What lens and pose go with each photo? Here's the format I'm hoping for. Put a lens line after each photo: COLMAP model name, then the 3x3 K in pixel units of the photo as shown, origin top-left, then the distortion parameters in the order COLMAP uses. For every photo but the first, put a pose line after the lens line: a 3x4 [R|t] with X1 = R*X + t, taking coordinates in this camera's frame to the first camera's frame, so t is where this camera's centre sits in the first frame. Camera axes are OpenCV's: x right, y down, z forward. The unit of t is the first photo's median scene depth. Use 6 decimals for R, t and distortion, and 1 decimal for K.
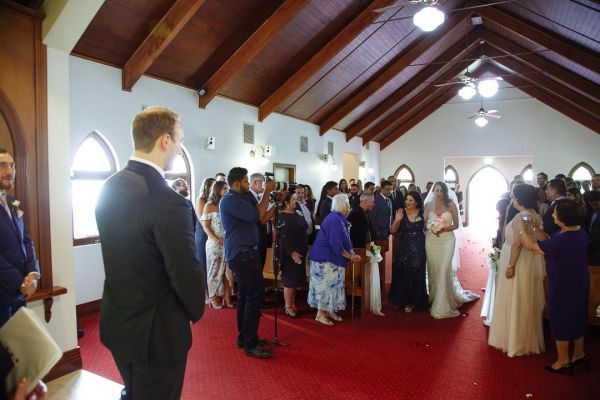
lens RADIAL K [[431.4, 0, 300.0], [0, 431.4, 200.0], [0, 0, 1]] dist [-0.057853, 0.006060]
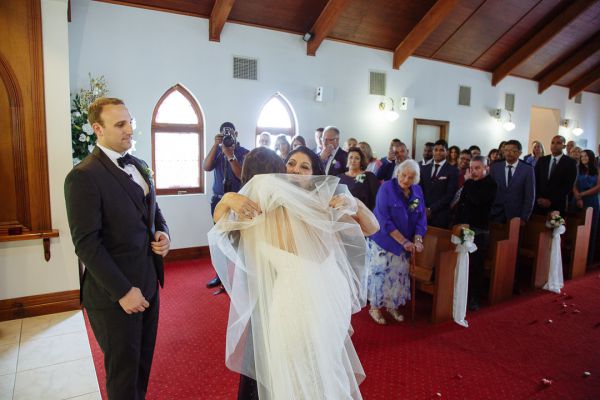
lens RADIAL K [[431.4, 0, 300.0], [0, 431.4, 200.0], [0, 0, 1]] dist [-0.057853, 0.006060]
pose [[0.854424, 0.089017, -0.511894, 0.198078], [-0.044875, 0.994176, 0.097981, 0.000088], [0.517635, -0.060746, 0.853442, 0.170133]]
